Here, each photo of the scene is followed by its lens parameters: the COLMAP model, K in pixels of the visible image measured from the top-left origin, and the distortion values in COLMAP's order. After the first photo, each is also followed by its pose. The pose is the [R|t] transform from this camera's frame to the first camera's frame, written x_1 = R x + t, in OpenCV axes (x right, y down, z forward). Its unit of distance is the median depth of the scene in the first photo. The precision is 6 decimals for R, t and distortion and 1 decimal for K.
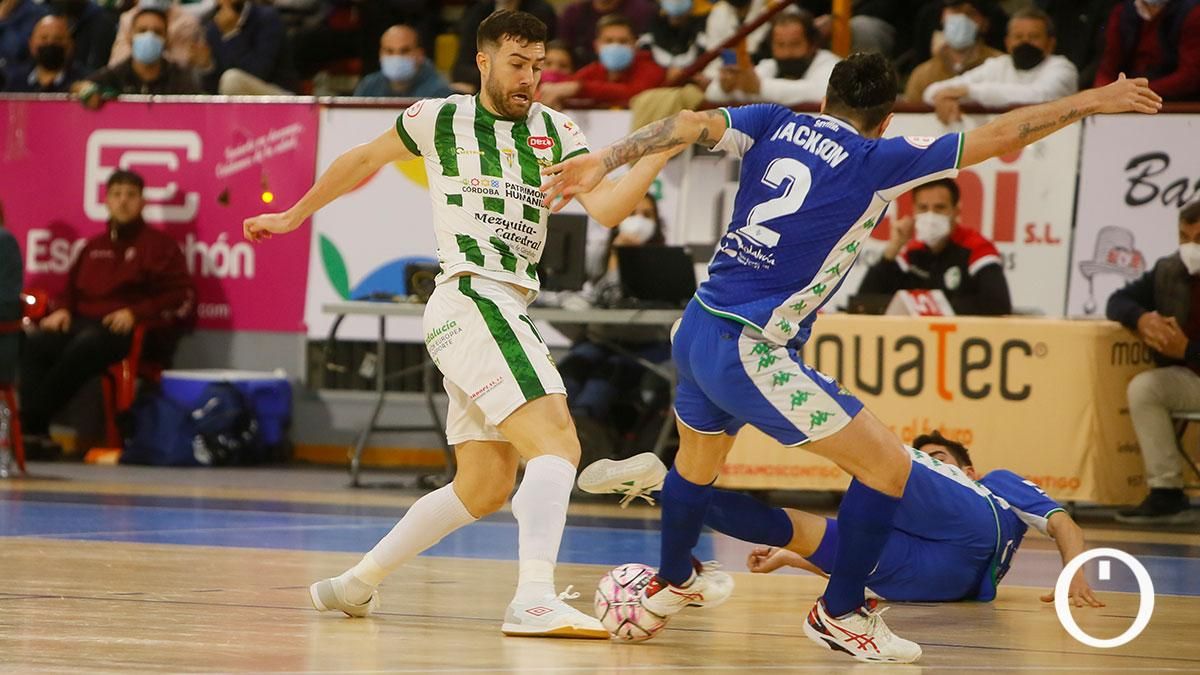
lens RADIAL K [[5368.9, 0, 600.0], [0, 5368.9, 337.5], [0, 0, 1]] dist [0.225771, 3.393253]
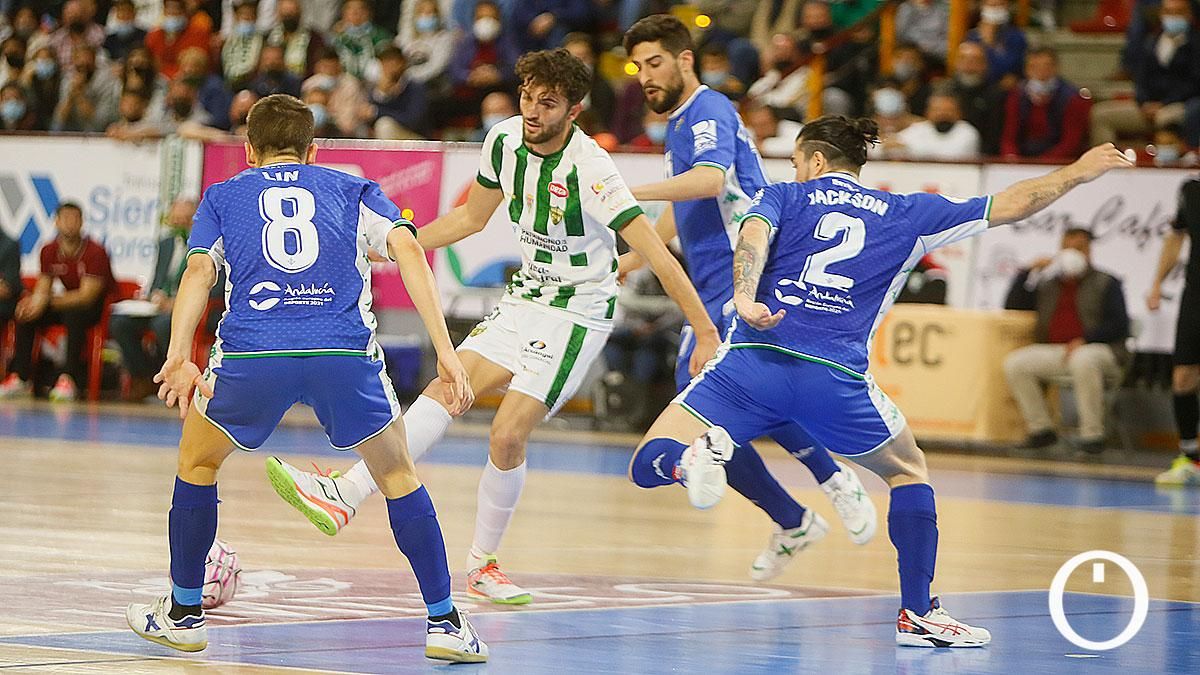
lens RADIAL K [[5368.9, 0, 600.0], [0, 5368.9, 337.5], [0, 0, 1]] dist [0.225771, 3.393253]
pose [[0.999782, 0.018294, -0.010037, 0.004043], [-0.018386, 0.999790, -0.009082, 0.018492], [0.009868, 0.009264, 0.999908, -0.414568]]
